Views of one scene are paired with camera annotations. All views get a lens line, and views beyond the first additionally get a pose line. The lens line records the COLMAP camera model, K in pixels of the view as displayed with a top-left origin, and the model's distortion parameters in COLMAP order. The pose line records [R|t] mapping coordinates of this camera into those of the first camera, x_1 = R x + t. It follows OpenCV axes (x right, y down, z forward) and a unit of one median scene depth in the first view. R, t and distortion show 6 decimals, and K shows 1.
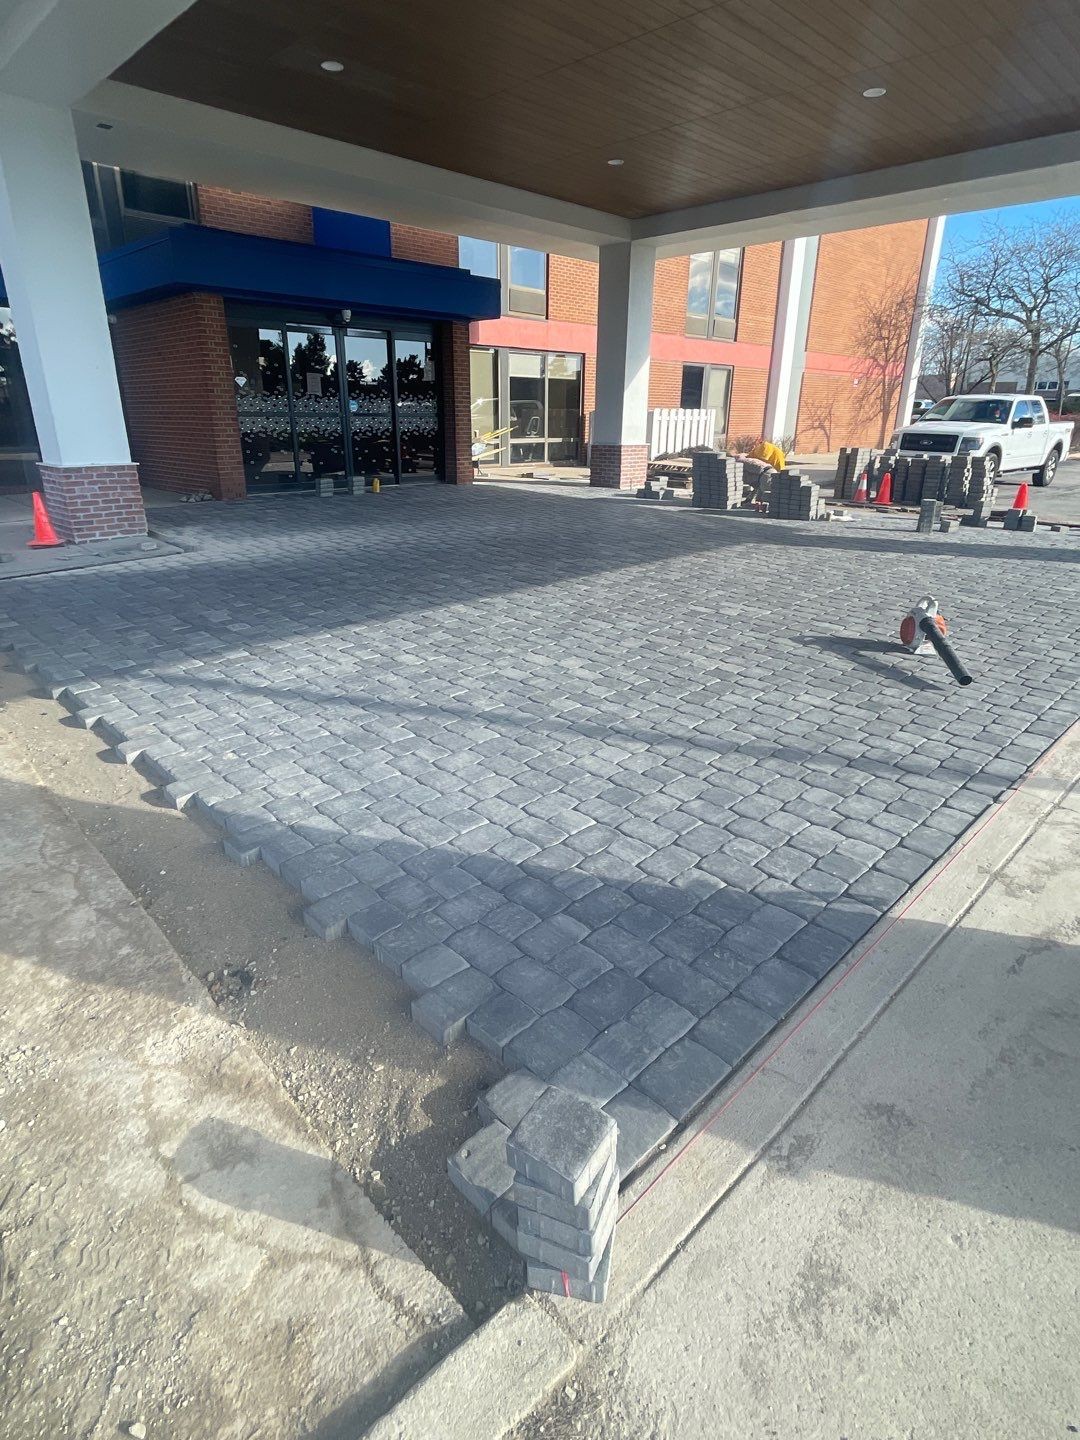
lens RADIAL K [[777.4, 0, 522.5], [0, 777.4, 708.8], [0, 0, 1]] dist [-0.040197, -0.002136]
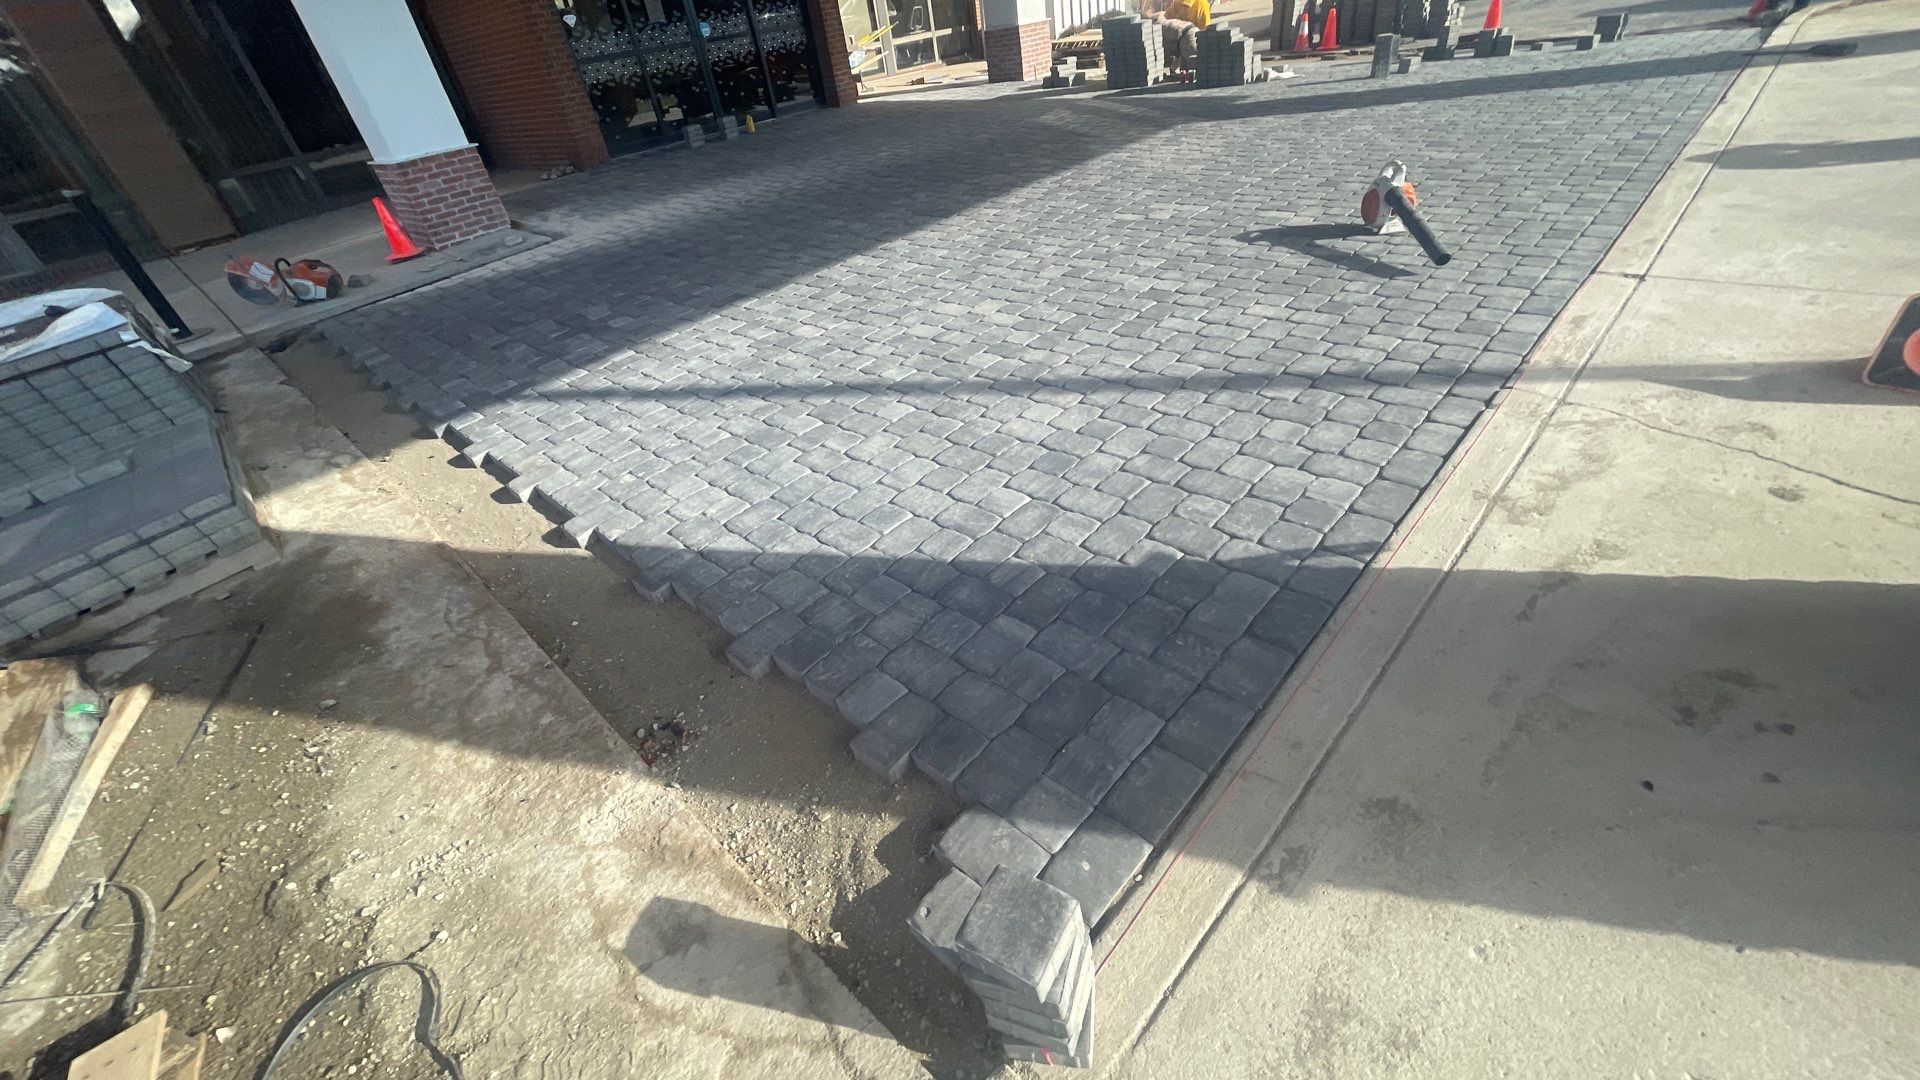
lens RADIAL K [[774.3, 0, 966.5], [0, 774.3, 549.3], [0, 0, 1]] dist [-0.024517, -0.000026]
pose [[0.987825, -0.152334, -0.031557, 0.033279], [0.155352, 0.955252, 0.251713, -0.026835], [-0.008199, -0.253551, 0.967287, 0.105844]]
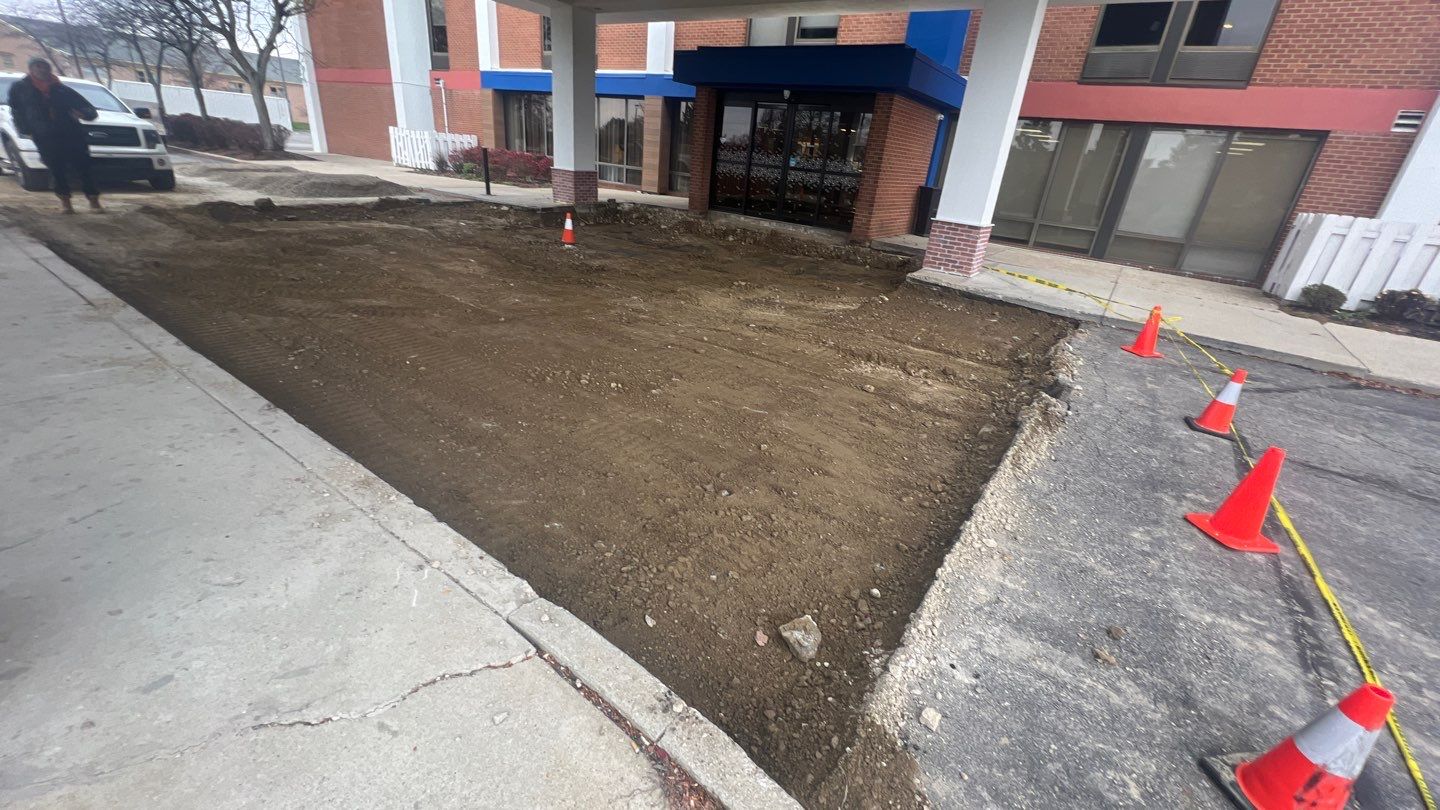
lens RADIAL K [[580.7, 0, 718.0], [0, 580.7, 398.5], [0, 0, 1]] dist [-0.024517, -0.000026]
pose [[0.214233, 0.375282, -0.901813, 3.538290], [-0.429549, 0.865381, 0.258078, -1.020940], [0.877264, 0.332084, 0.346595, 2.866861]]
